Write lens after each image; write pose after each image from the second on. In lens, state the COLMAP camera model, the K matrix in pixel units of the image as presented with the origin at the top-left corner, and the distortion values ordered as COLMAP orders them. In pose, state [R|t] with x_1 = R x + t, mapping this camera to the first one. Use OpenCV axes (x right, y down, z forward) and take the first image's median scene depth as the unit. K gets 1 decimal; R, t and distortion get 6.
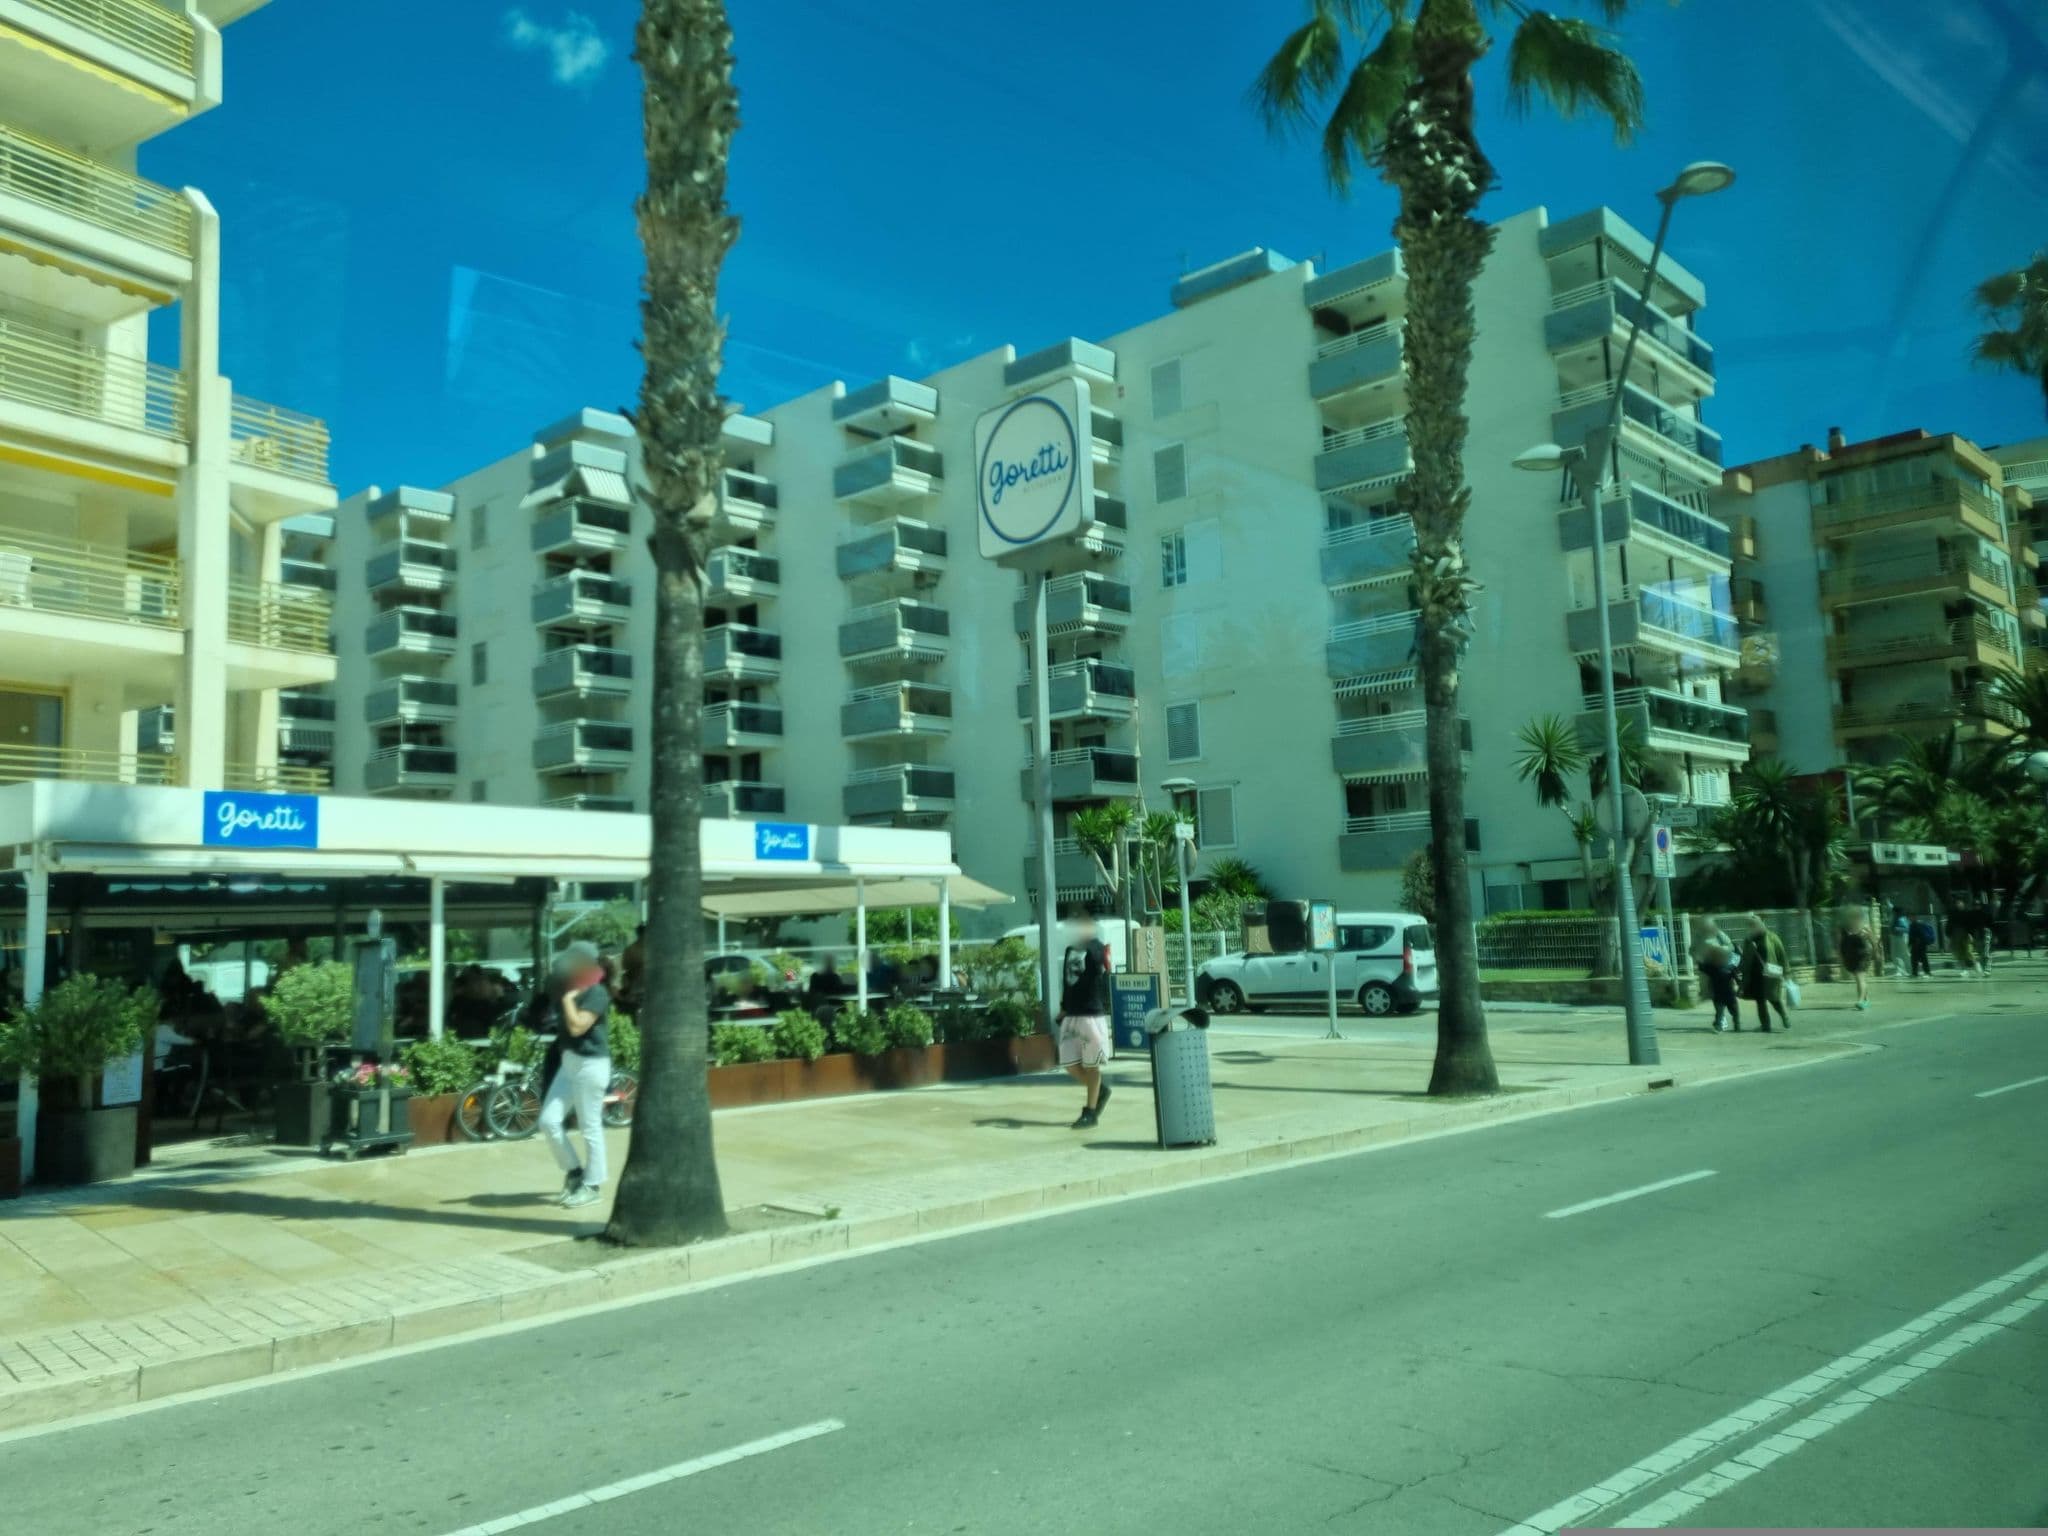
lens RADIAL K [[1591.0, 0, 1024.0], [0, 1591.0, 768.0], [0, 0, 1]] dist [0.073633, -0.003814]
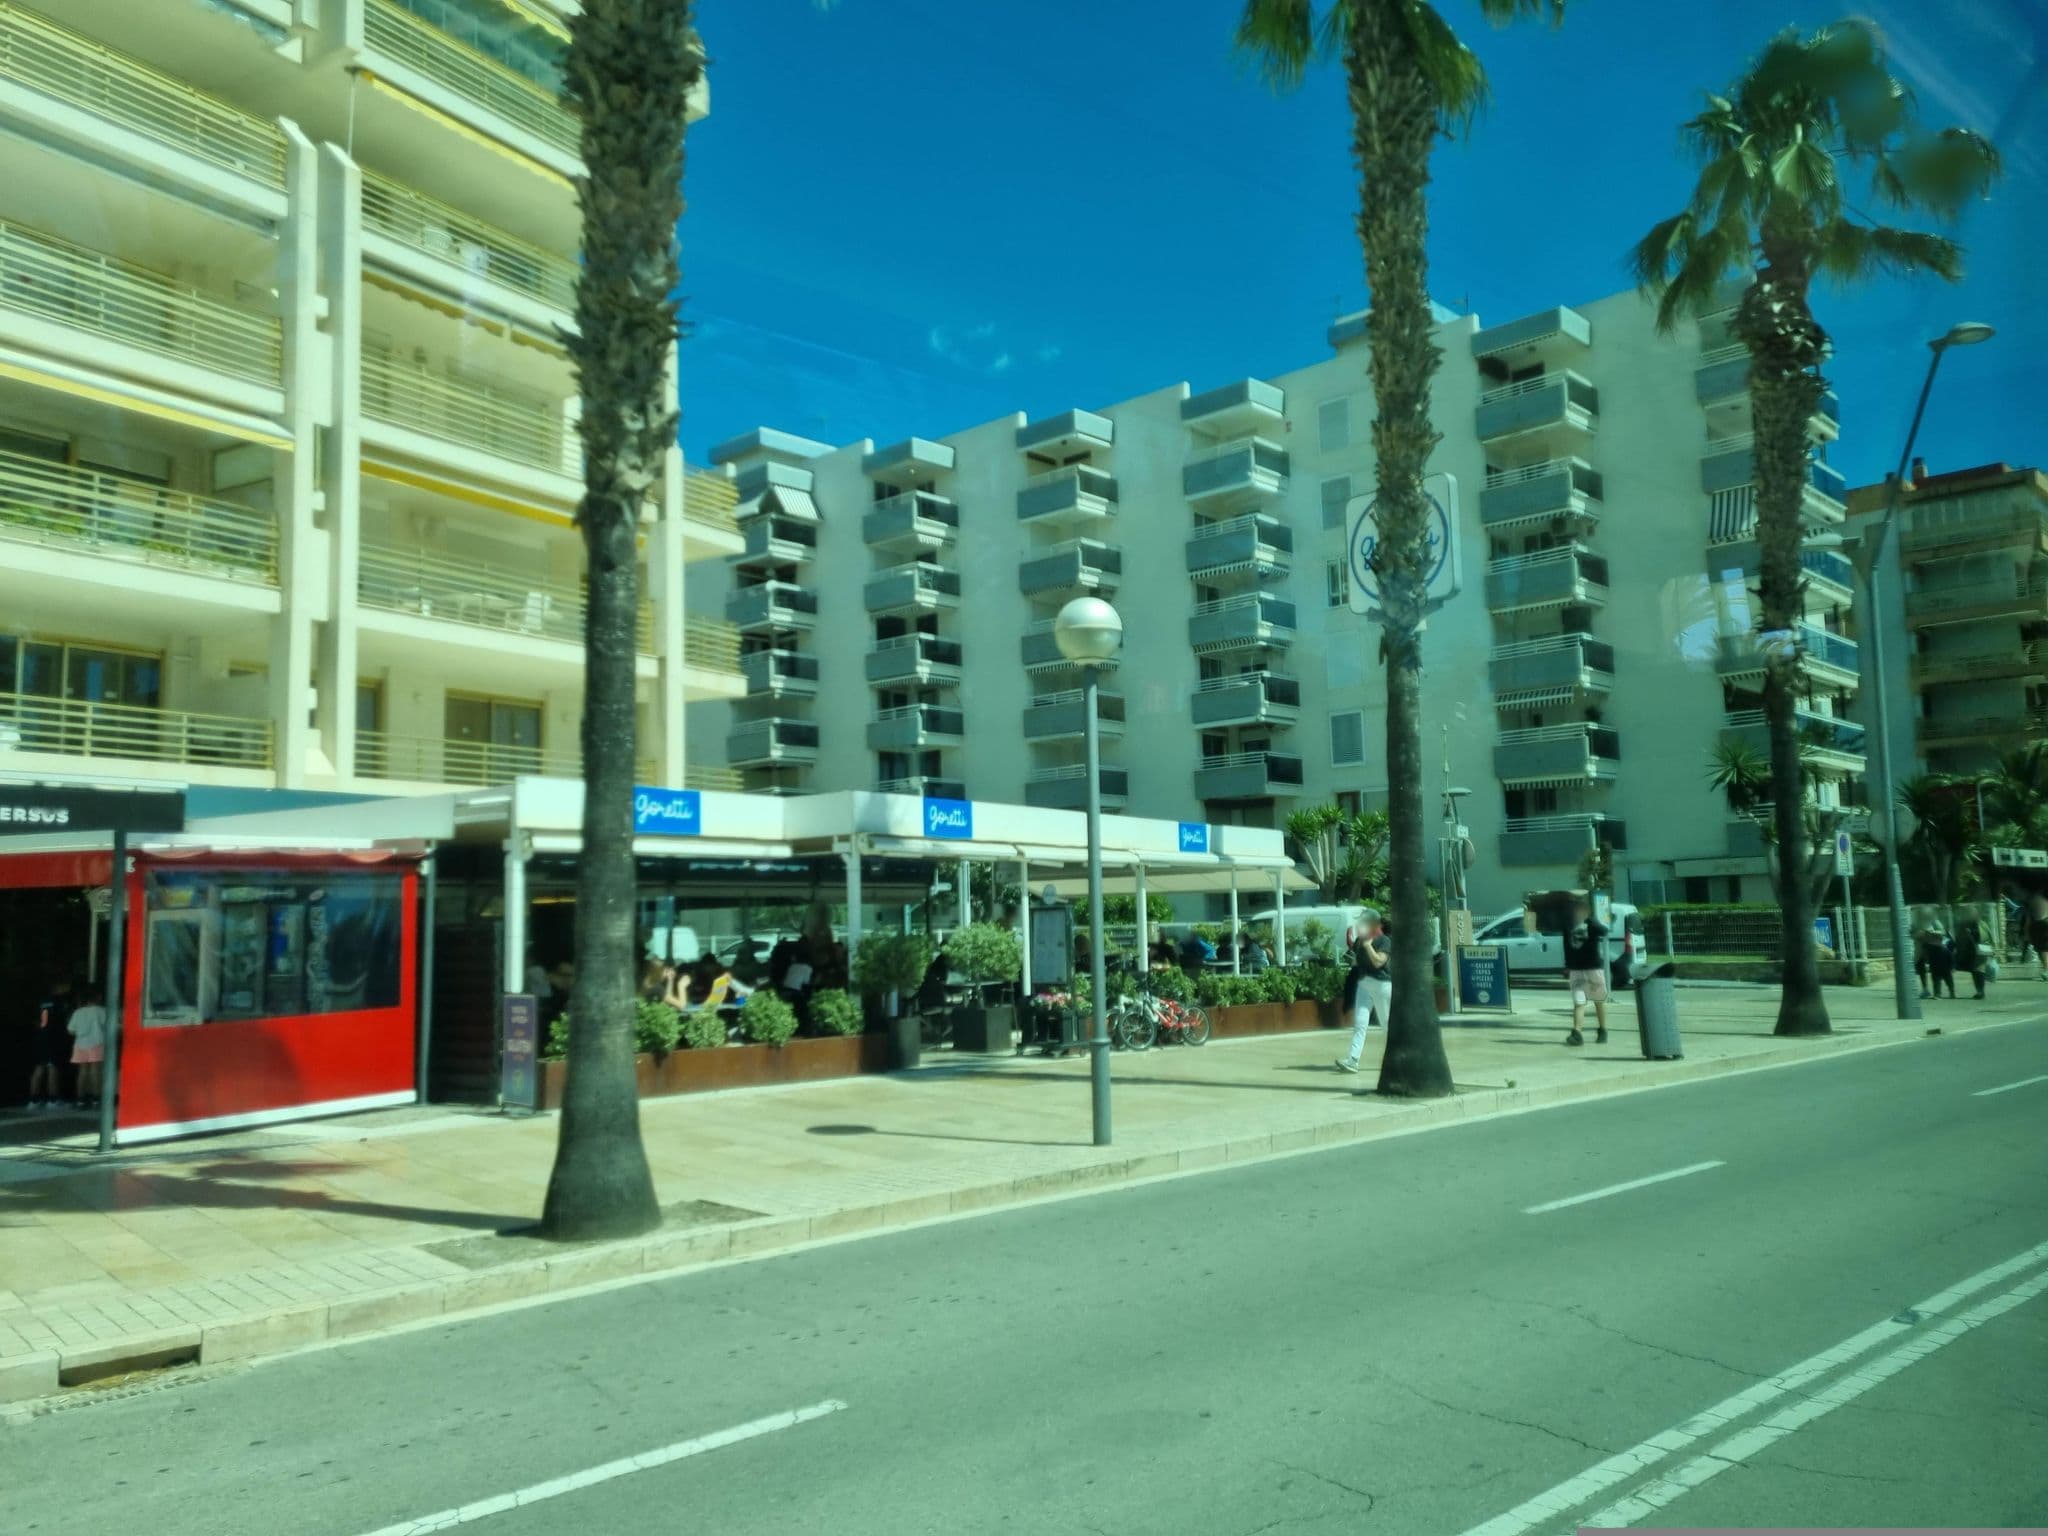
lens RADIAL K [[1574.1, 0, 1058.6], [0, 1574.1, 788.8], [0, 0, 1]] dist [0.076854, -0.046676]
pose [[0.999916, 0.012900, 0.001487, -0.107341], [-0.012925, 0.999746, 0.018478, -0.005770], [-0.001248, -0.018496, 0.999828, -0.100881]]
